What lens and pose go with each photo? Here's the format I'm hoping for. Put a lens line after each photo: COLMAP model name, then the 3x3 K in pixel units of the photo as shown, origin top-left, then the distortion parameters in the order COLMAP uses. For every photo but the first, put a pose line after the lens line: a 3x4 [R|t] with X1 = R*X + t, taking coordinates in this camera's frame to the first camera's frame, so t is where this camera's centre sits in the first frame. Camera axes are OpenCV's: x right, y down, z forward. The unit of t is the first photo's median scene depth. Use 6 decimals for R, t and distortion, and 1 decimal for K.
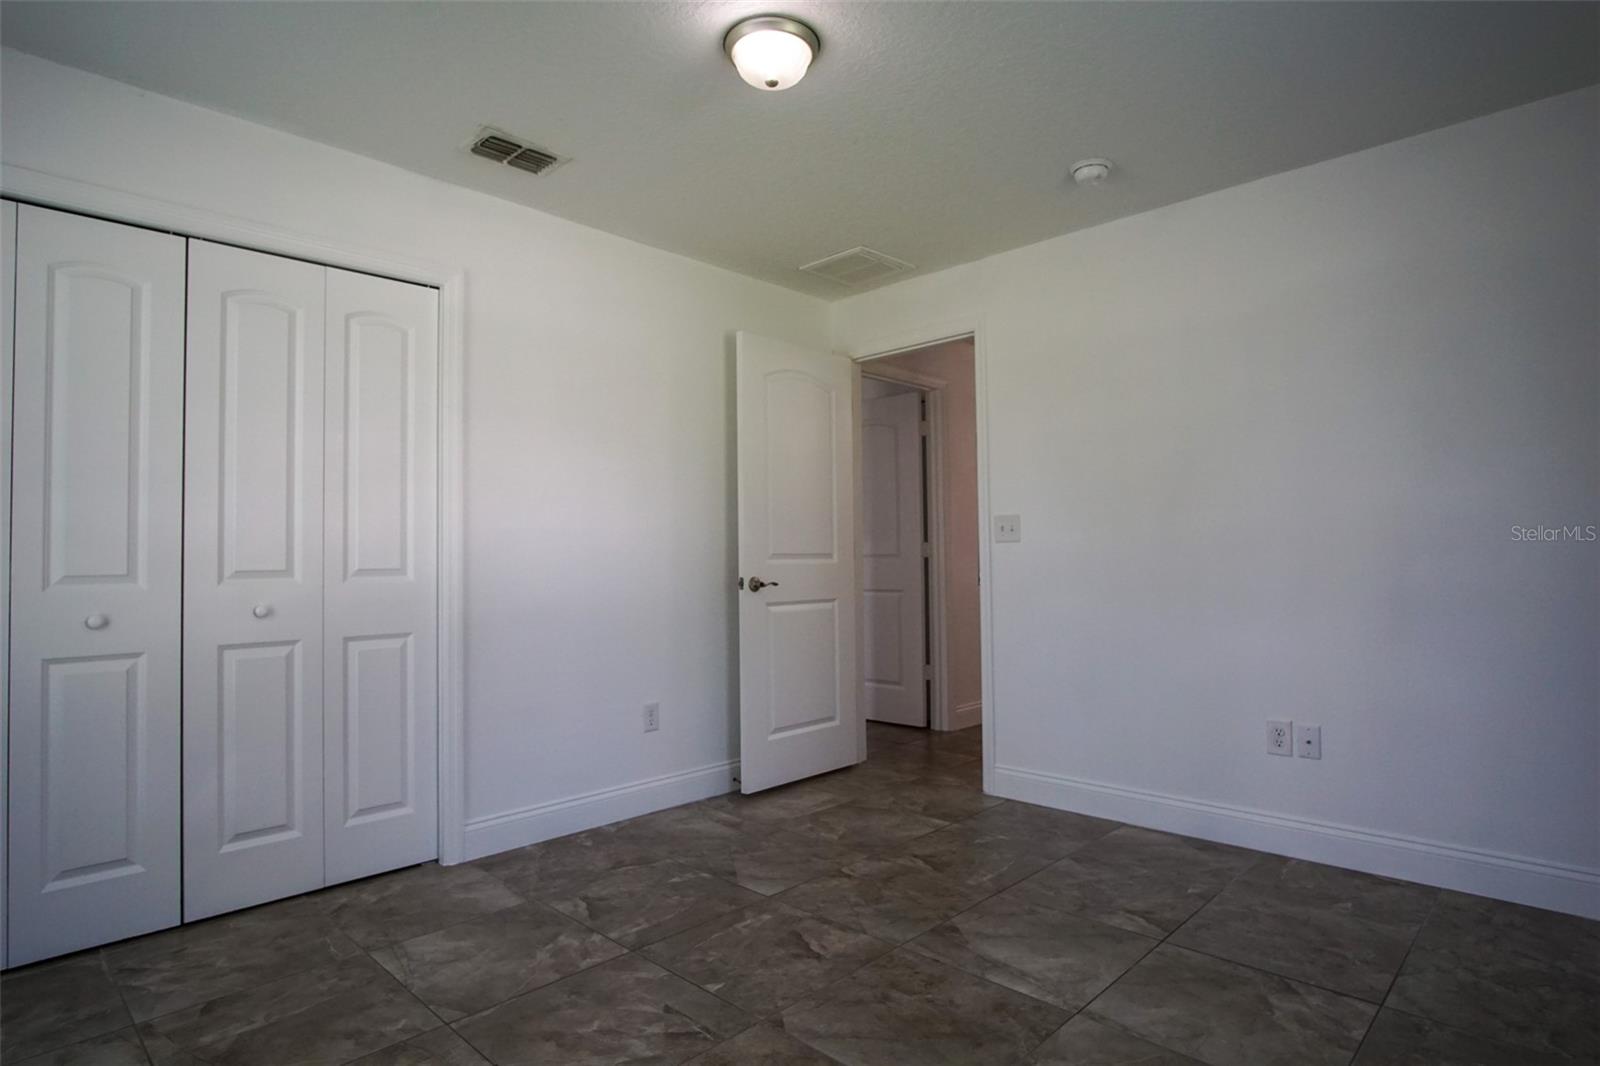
lens RADIAL K [[860.4, 0, 796.0], [0, 860.4, 532.8], [0, 0, 1]] dist [-0.033514, 0.009515]
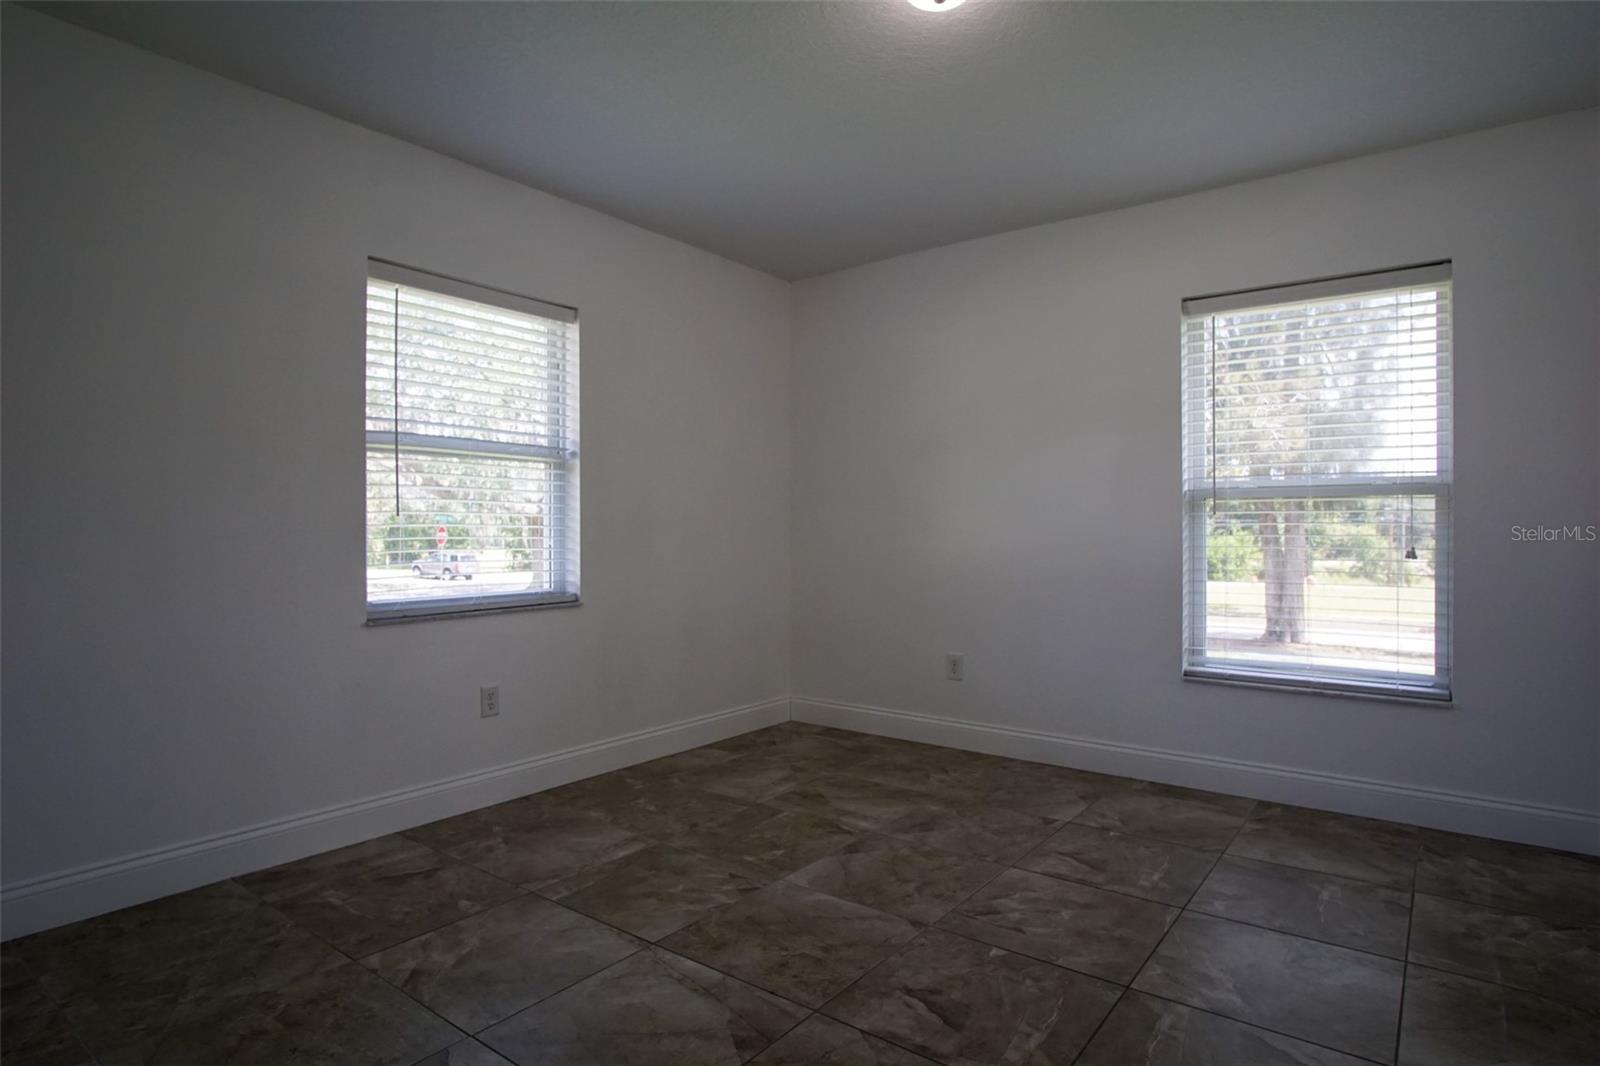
lens RADIAL K [[860.4, 0, 796.0], [0, 860.4, 532.8], [0, 0, 1]] dist [-0.033514, 0.009515]
pose [[-0.993113, 0.012831, -0.116455, 0.245747], [0.015709, 0.999593, -0.023832, 0.058947], [0.116102, -0.025497, -0.992910, 1.955171]]
